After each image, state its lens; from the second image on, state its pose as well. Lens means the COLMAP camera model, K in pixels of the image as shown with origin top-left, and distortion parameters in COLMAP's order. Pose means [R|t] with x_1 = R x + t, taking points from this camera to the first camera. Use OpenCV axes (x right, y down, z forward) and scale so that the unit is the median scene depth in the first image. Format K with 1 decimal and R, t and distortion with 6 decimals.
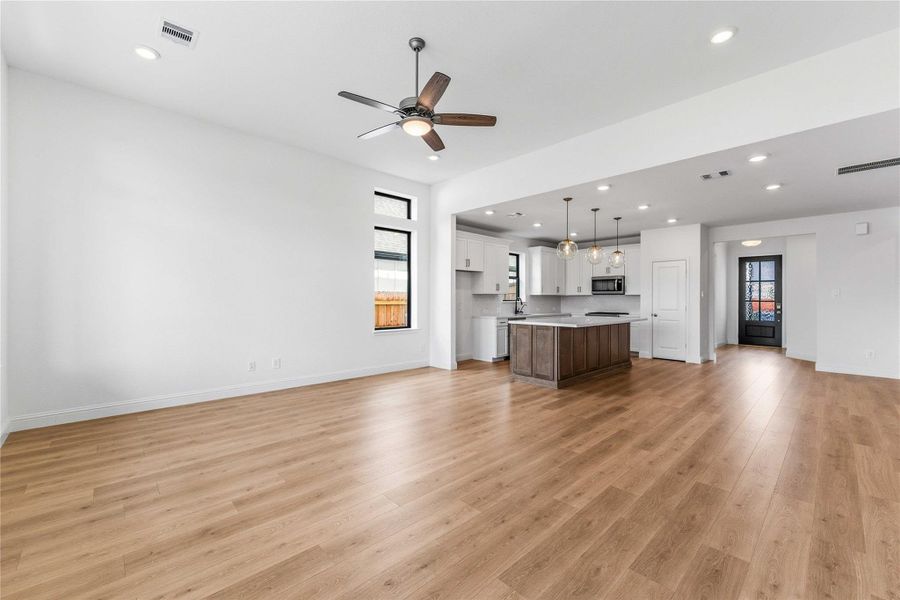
lens RADIAL K [[367.4, 0, 450.2], [0, 367.4, 298.1], [0, 0, 1]] dist [-0.001580, -0.000327]
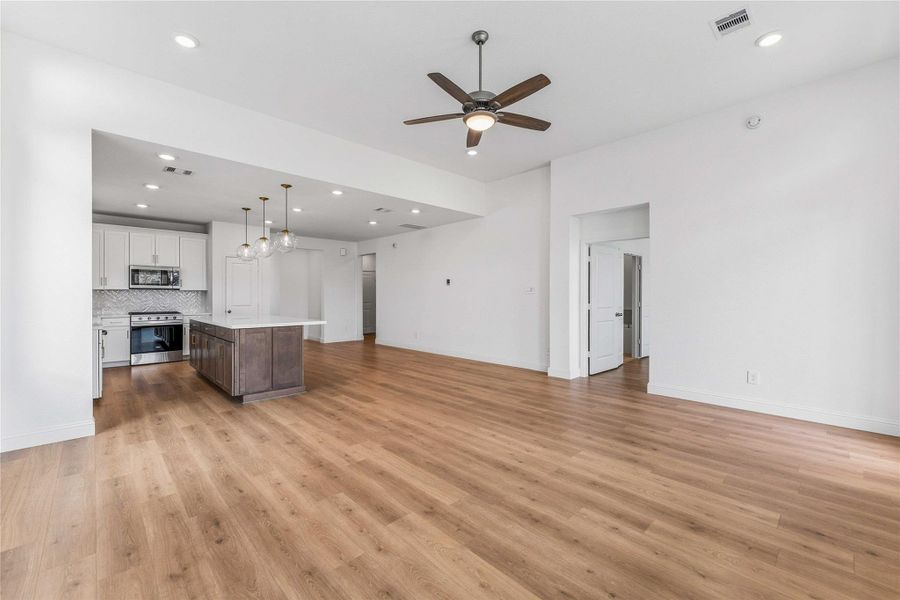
lens RADIAL K [[371.9, 0, 444.9], [0, 371.9, 294.9], [0, 0, 1]] dist [-0.001870, 0.000162]
pose [[0.011429, 0.000221, 0.999935, -0.881308], [-0.003875, 0.999992, -0.000177, -0.001113], [-0.999927, -0.003873, 0.011429, 0.873493]]
